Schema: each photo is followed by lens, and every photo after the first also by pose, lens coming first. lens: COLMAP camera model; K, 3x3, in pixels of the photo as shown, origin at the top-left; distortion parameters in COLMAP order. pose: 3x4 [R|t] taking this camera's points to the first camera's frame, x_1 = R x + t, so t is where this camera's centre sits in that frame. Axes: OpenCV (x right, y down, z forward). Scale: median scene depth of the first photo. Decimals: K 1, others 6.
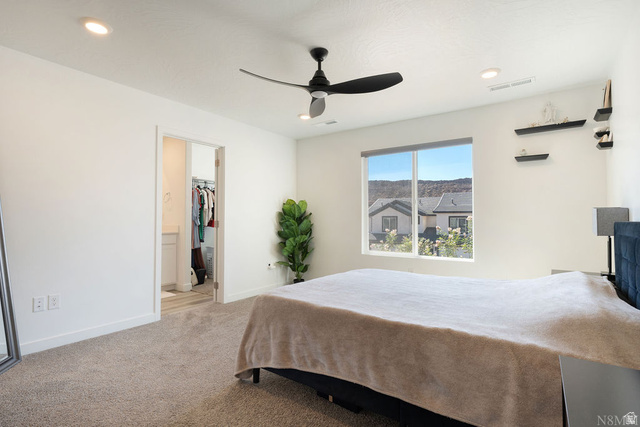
lens RADIAL K [[321.1, 0, 323.5], [0, 321.1, 213.9], [0, 0, 1]] dist [0.001097, -0.000166]
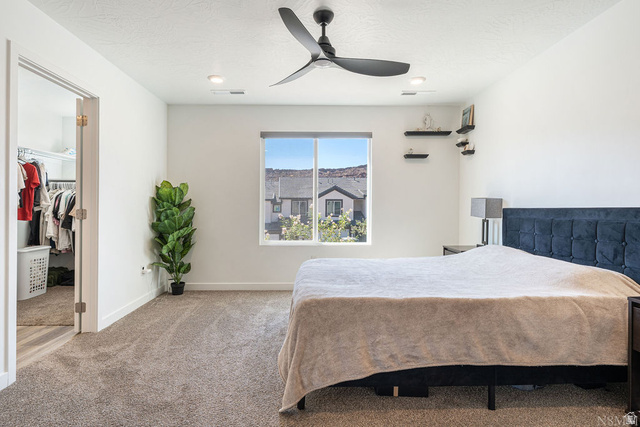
lens RADIAL K [[334.4, 0, 318.7], [0, 334.4, 211.2], [0, 0, 1]] dist [-0.002611, 0.001089]
pose [[0.801219, -0.009356, 0.598298, -0.397755], [-0.007745, 0.999632, 0.026003, 0.004412], [-0.598321, -0.025468, 0.800852, 0.186400]]
